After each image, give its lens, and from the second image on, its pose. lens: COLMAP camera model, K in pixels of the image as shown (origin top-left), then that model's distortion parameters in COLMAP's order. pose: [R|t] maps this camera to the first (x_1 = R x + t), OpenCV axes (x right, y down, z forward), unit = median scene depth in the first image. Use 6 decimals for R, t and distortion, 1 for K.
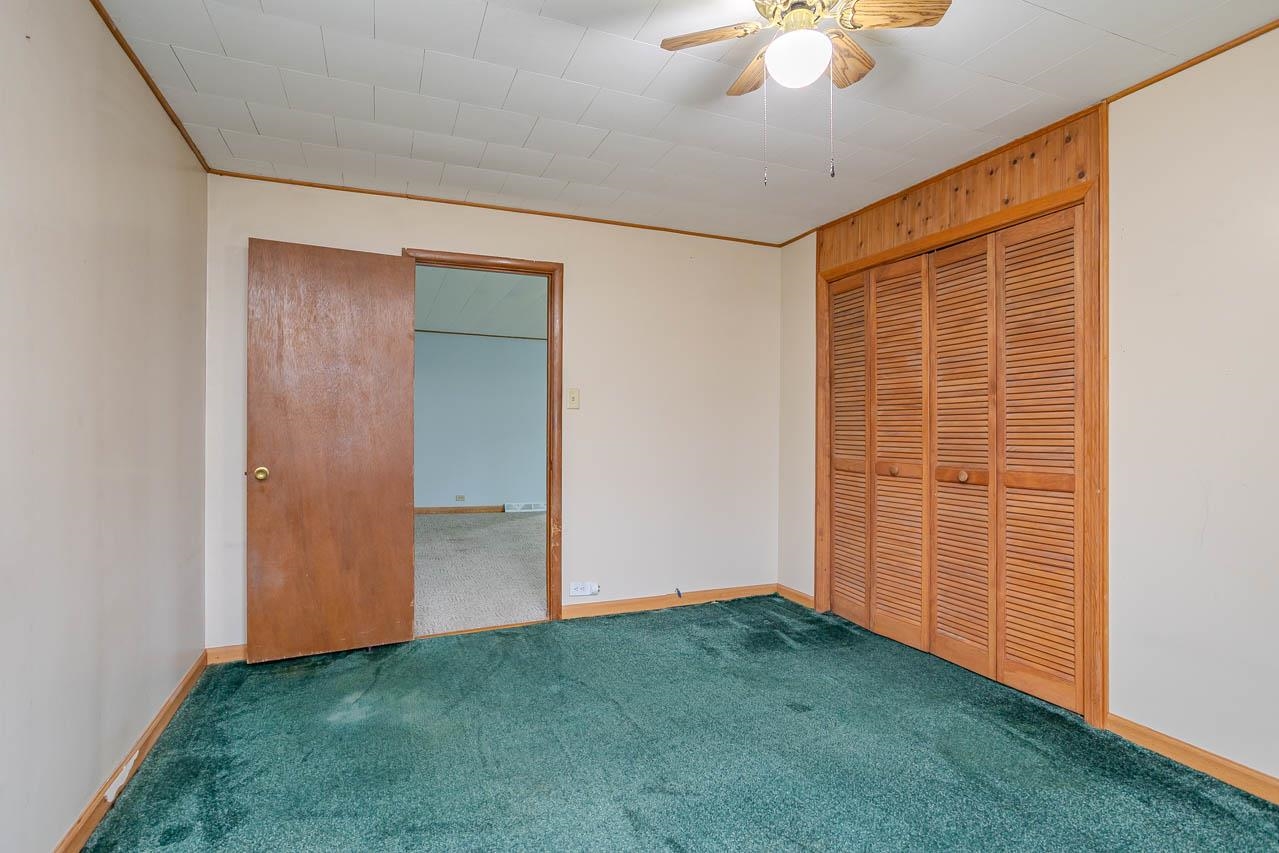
lens RADIAL K [[617.9, 0, 639.2], [0, 617.9, 426.0], [0, 0, 1]] dist [-0.033066, 0.020100]
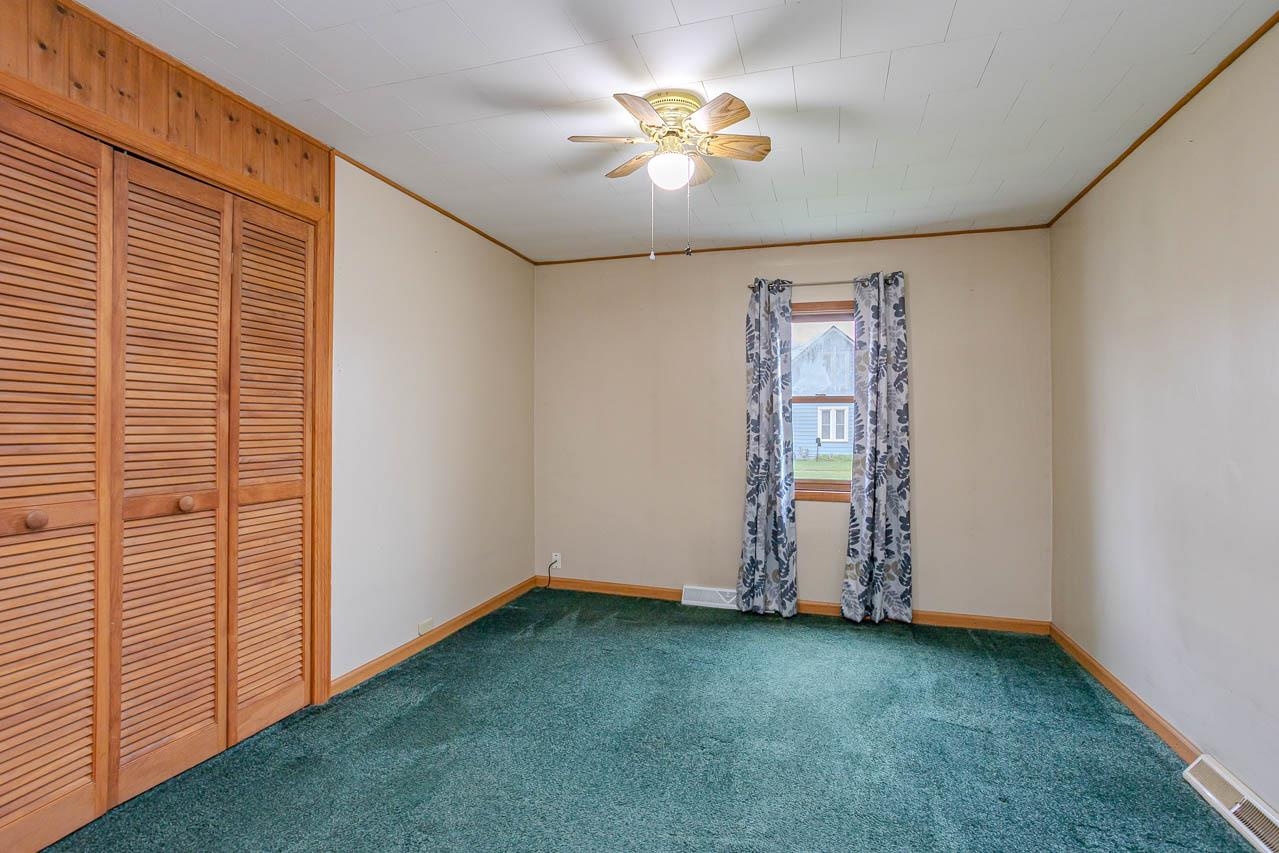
lens RADIAL K [[617.9, 0, 639.8], [0, 617.9, 427.2], [0, 0, 1]] dist [-0.033066, 0.020100]
pose [[-0.764905, -0.001848, 0.644140, -0.352351], [-0.005751, 0.999976, -0.003961, -0.007811], [-0.644117, -0.006735, -0.764897, 1.258848]]
